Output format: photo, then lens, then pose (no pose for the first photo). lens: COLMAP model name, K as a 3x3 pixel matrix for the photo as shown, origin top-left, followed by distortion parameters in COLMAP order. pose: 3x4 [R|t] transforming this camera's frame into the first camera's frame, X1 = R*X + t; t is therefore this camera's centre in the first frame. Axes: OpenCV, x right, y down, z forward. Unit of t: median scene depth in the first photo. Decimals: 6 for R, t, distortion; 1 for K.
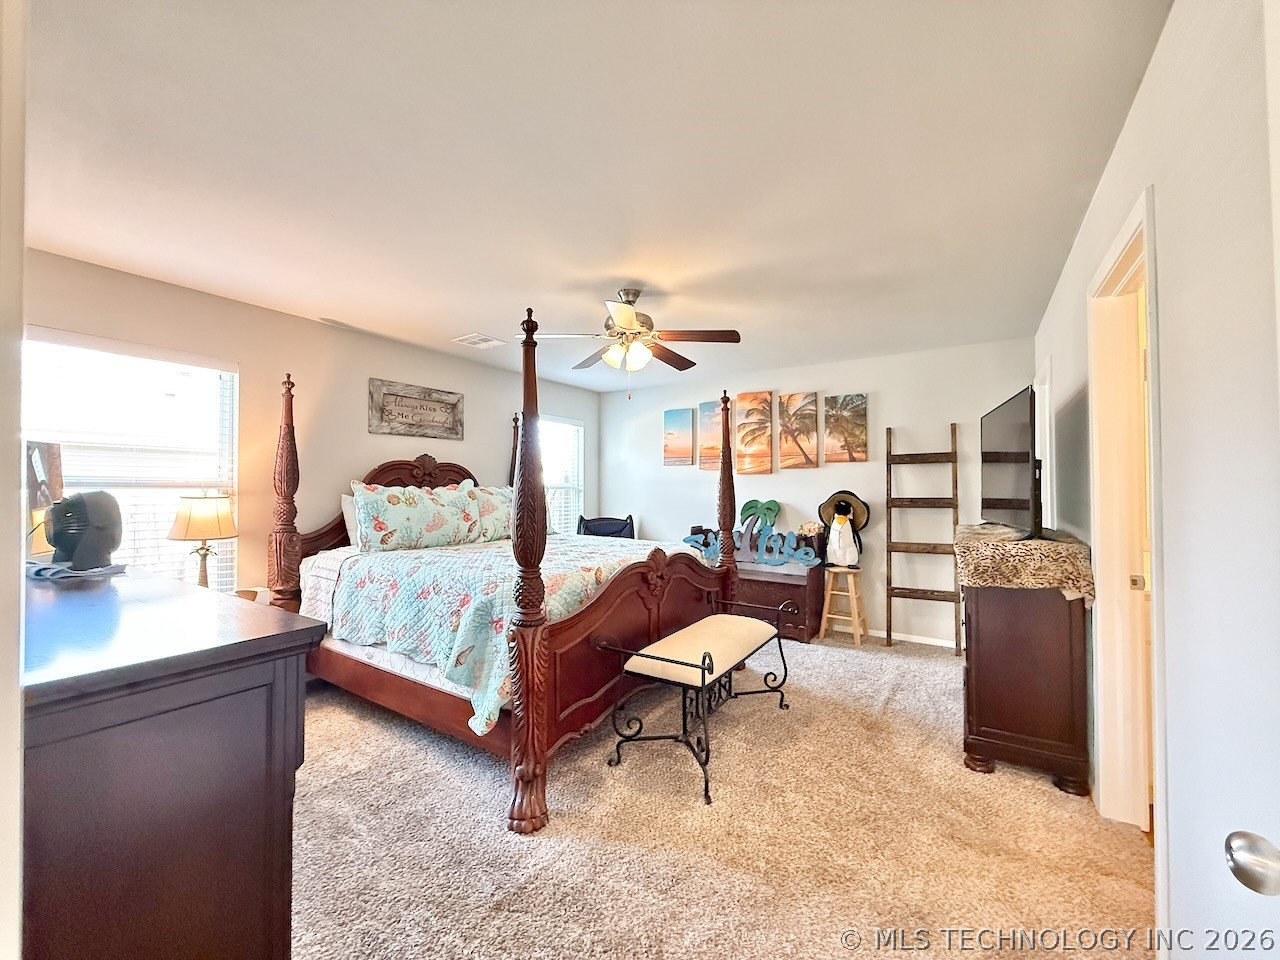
lens RADIAL K [[505.3, 0, 640.0], [0, 505.3, 480.0], [0, 0, 1]] dist [-0.002498, 0.006261]
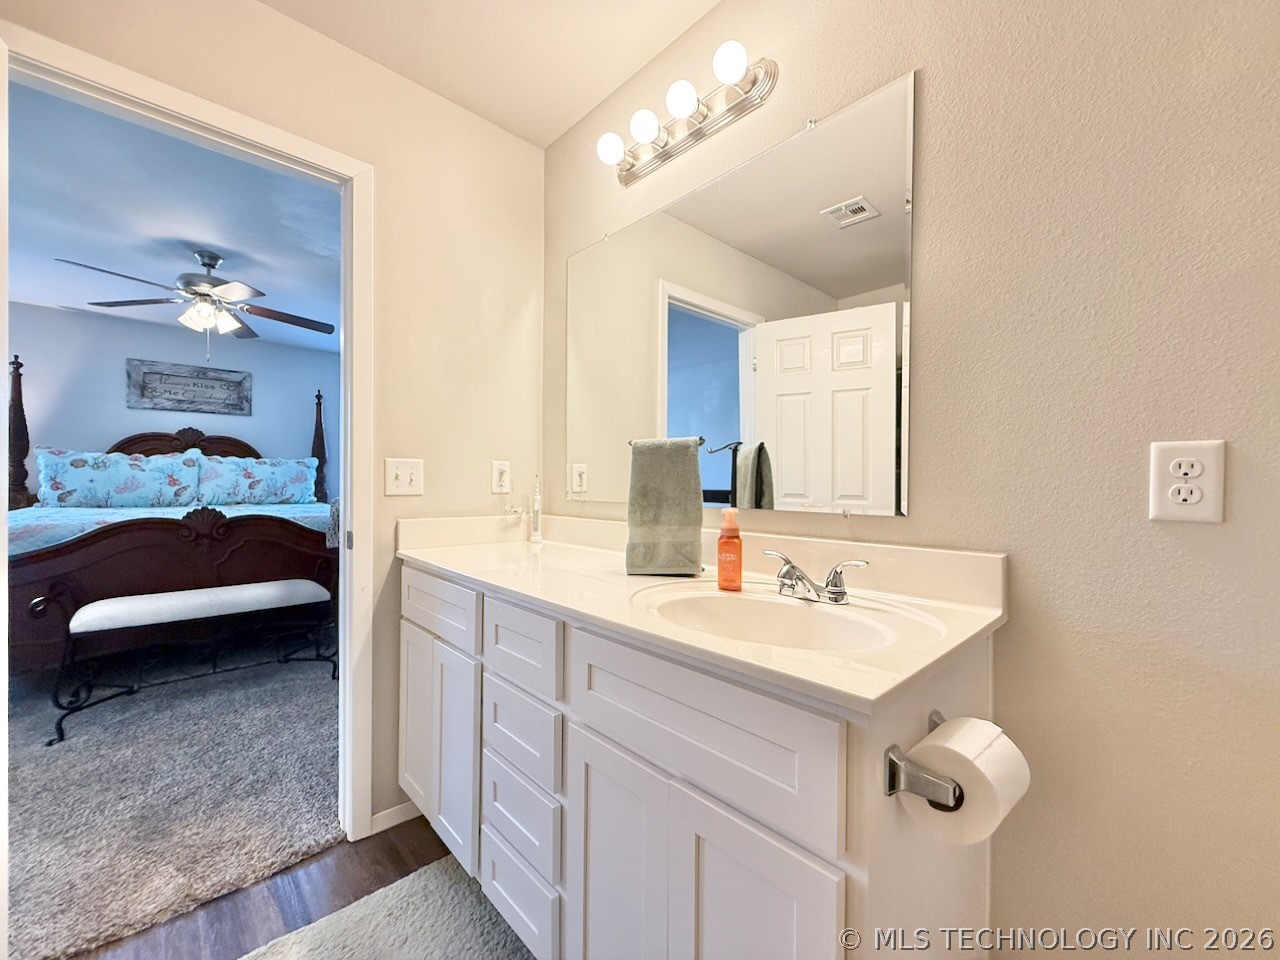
lens RADIAL K [[509.3, 0, 640.5], [0, 509.3, 482.1], [0, 0, 1]] dist [-0.003506, -0.000148]
pose [[0.973169, 0.008138, -0.229949, 0.806621], [-0.004666, 0.999867, 0.015639, 0.047271], [0.230046, -0.014146, 0.973077, 0.157712]]
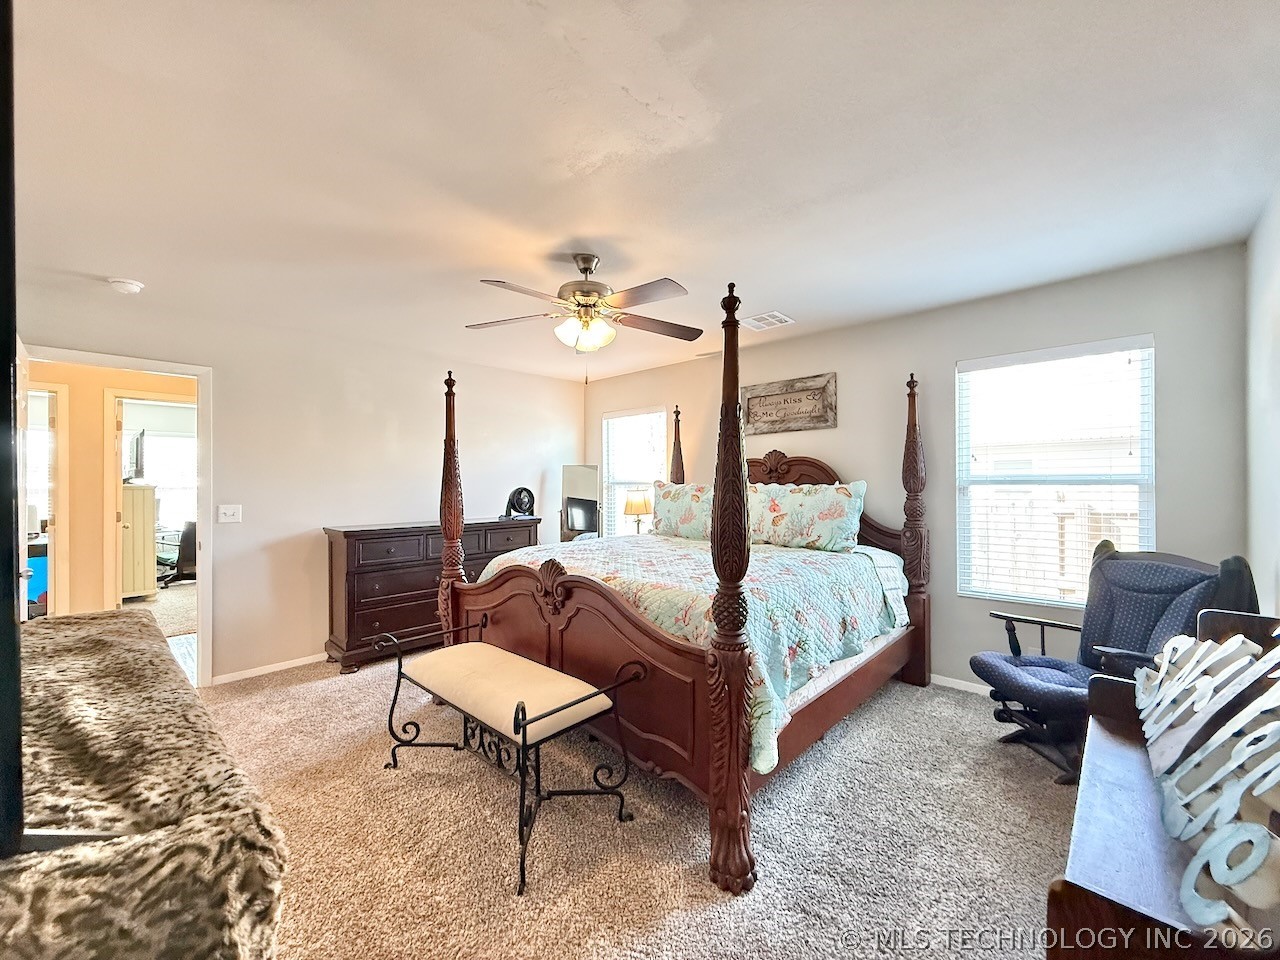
lens RADIAL K [[510.7, 0, 636.1], [0, 510.7, 476.5], [0, 0, 1]] dist [0.002260, 0.000030]
pose [[-0.174703, -0.012352, -0.984544, 0.621534], [0.022348, 0.999614, -0.016507, 0.011286], [0.984368, -0.024887, -0.174360, 0.937960]]
